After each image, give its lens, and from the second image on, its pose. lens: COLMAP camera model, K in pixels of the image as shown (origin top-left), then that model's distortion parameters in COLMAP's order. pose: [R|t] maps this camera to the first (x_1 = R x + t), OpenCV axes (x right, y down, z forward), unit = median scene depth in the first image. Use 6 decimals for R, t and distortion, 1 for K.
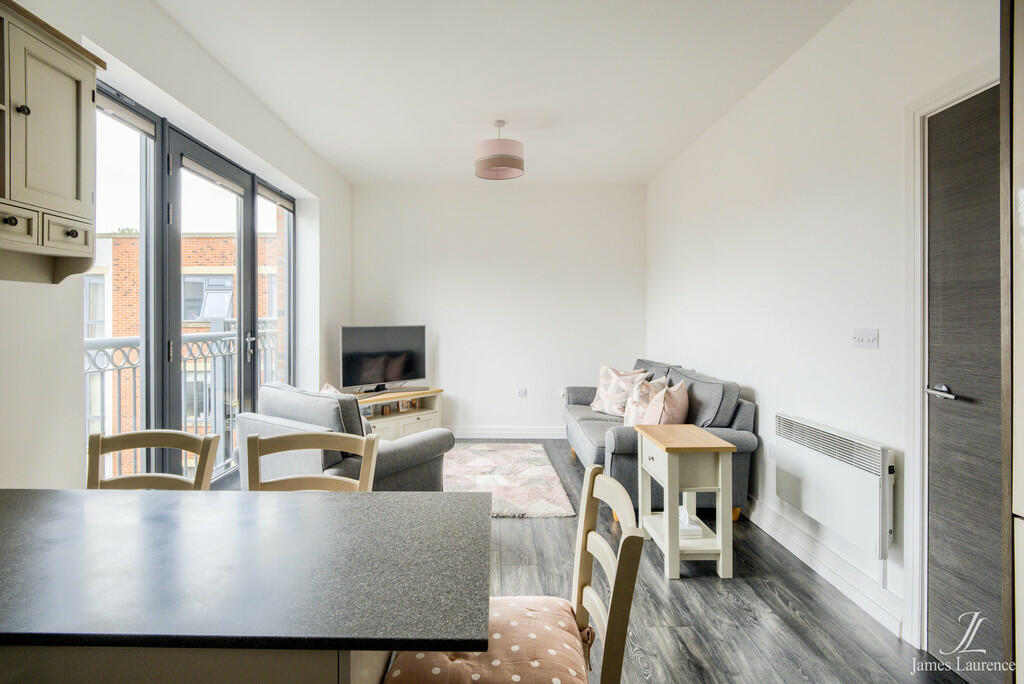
lens RADIAL K [[497.9, 0, 493.8], [0, 497.9, 323.0], [0, 0, 1]] dist [-0.003880, -0.001539]
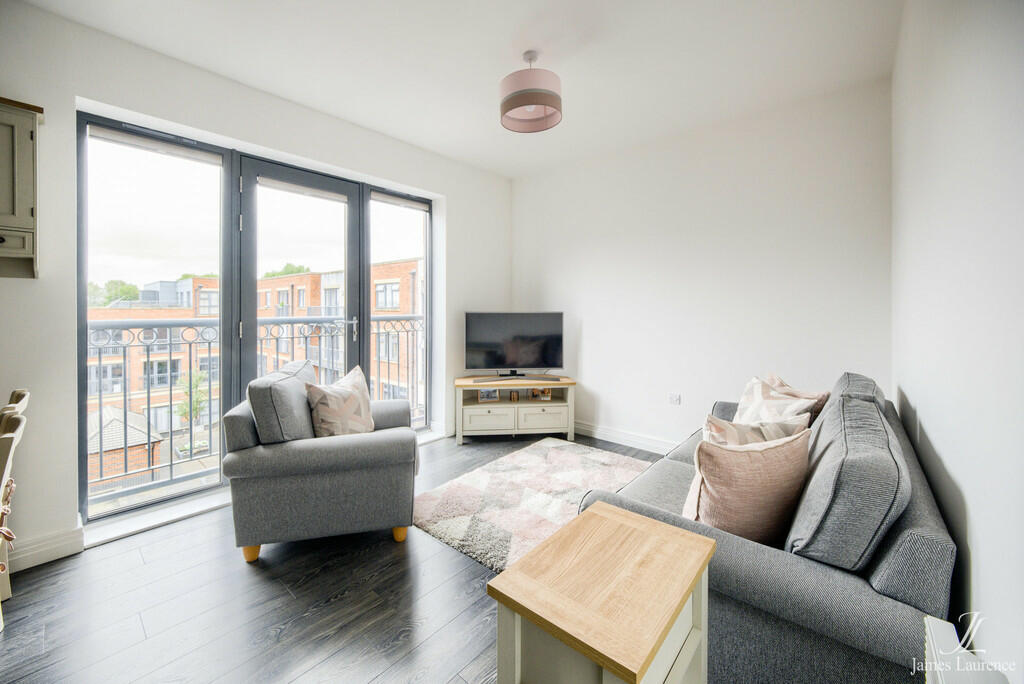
lens RADIAL K [[404.3, 0, 515.1], [0, 404.3, 308.1], [0, 0, 1]] dist [0.001383, 0.000136]
pose [[0.755955, 0.006745, -0.654589, 0.353141], [-0.006362, 0.999975, 0.002957, -0.005756], [0.654593, 0.001929, 0.755979, 0.422116]]
